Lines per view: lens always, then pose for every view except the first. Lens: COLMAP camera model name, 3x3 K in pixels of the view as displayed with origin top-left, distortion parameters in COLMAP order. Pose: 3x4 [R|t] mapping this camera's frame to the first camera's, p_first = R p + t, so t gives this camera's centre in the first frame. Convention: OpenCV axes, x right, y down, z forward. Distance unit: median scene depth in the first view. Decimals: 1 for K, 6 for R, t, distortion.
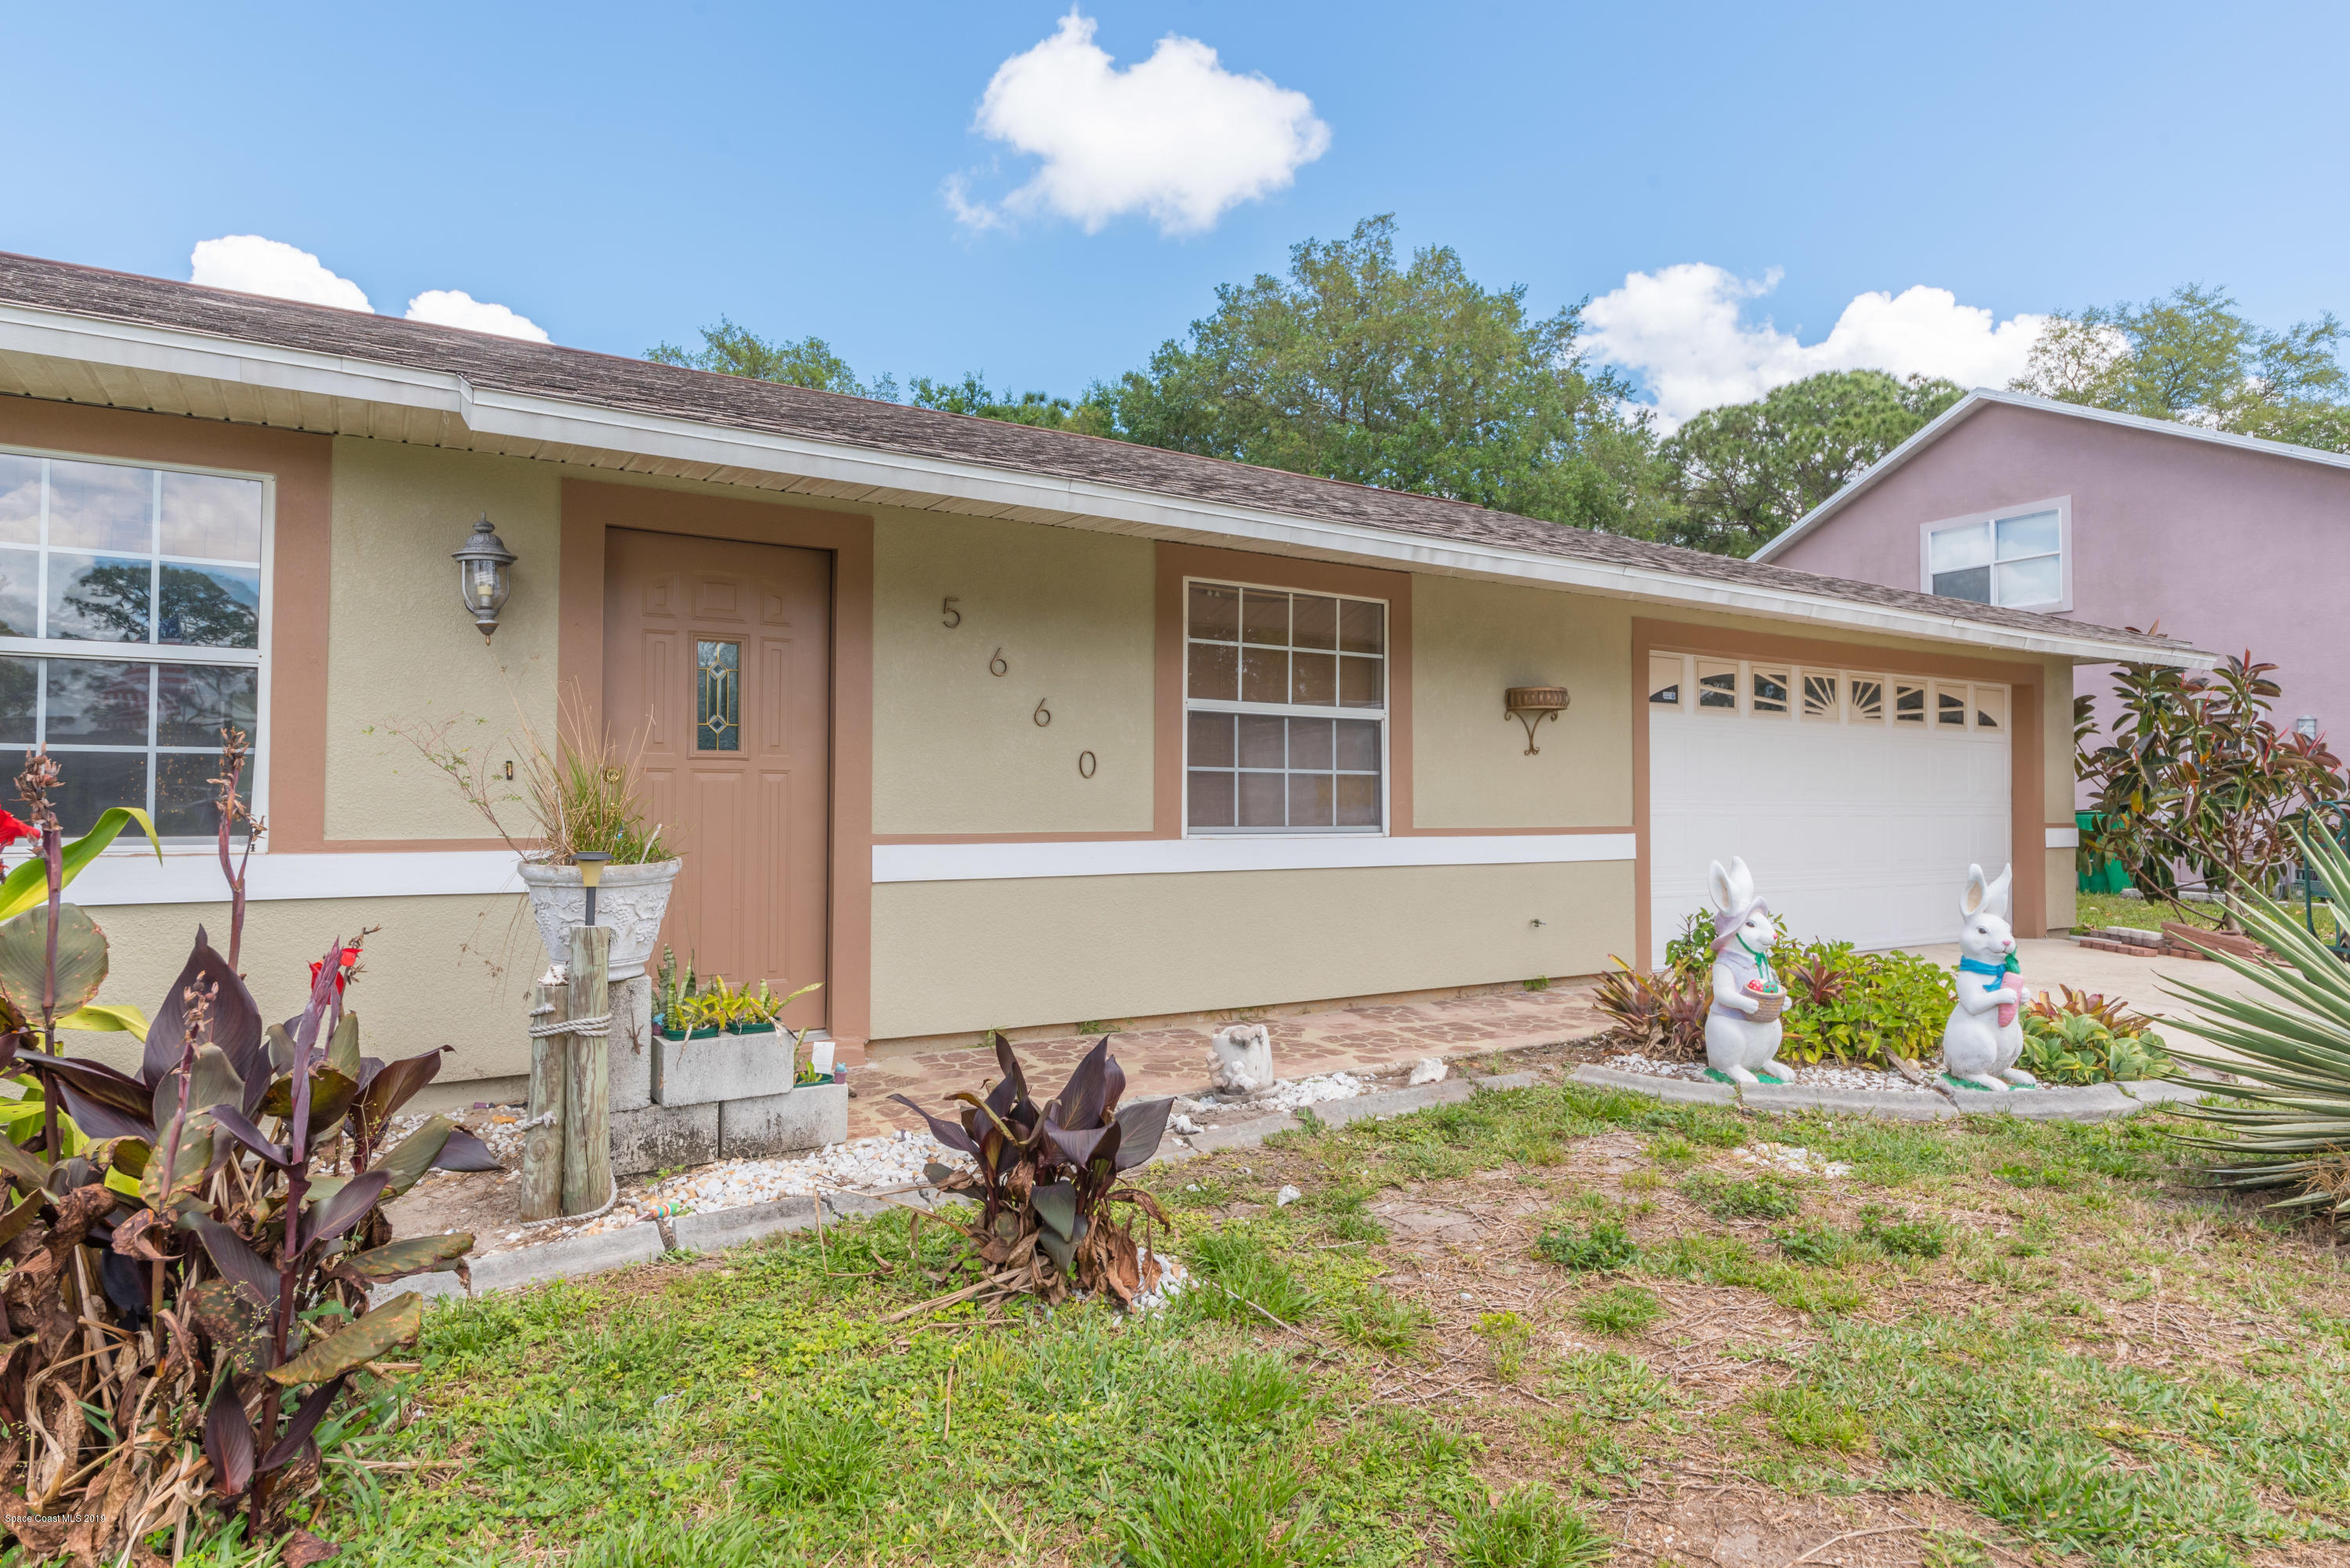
lens RADIAL K [[1359.0, 0, 1172.1], [0, 1359.0, 785.7], [0, 0, 1]] dist [0.003228, 0.000605]
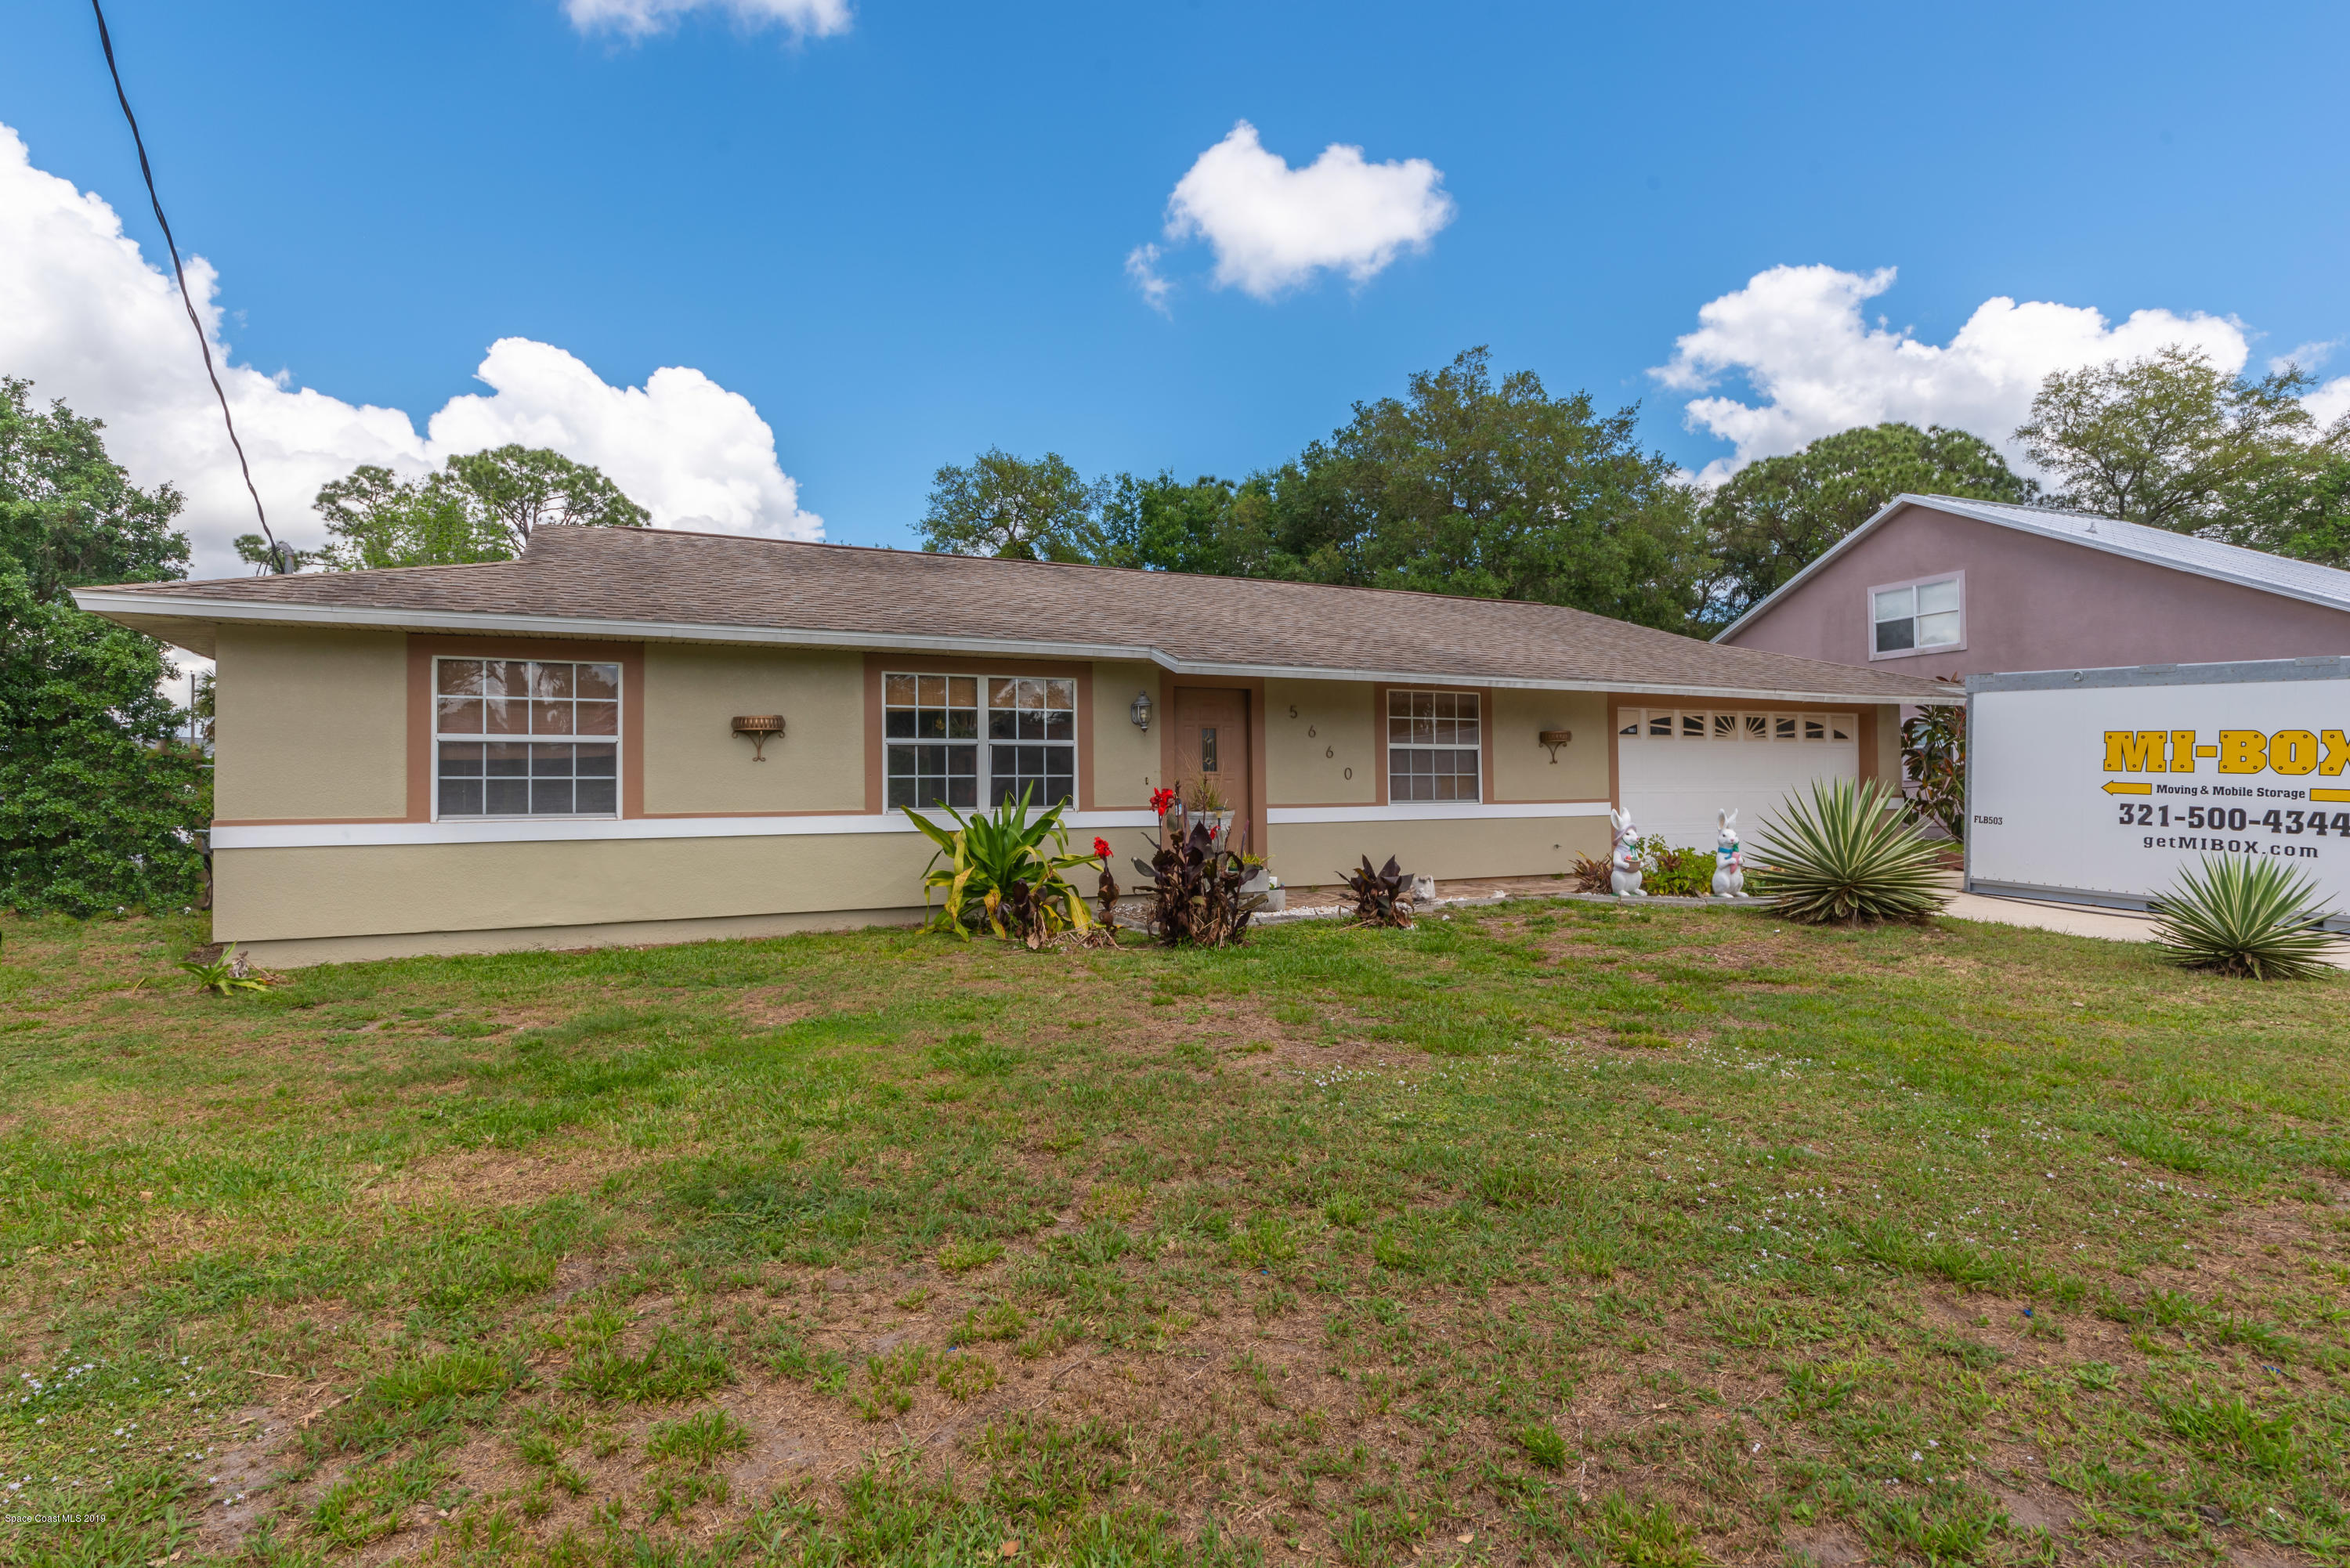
lens RADIAL K [[1223.1, 0, 1178.8], [0, 1223.1, 778.8], [0, 0, 1]] dist [-0.006866, -0.001258]
pose [[0.995200, -0.017014, -0.096371, -0.045527], [0.016879, 0.999855, -0.002213, -0.002184], [0.096395, 0.000576, 0.995343, -0.336874]]
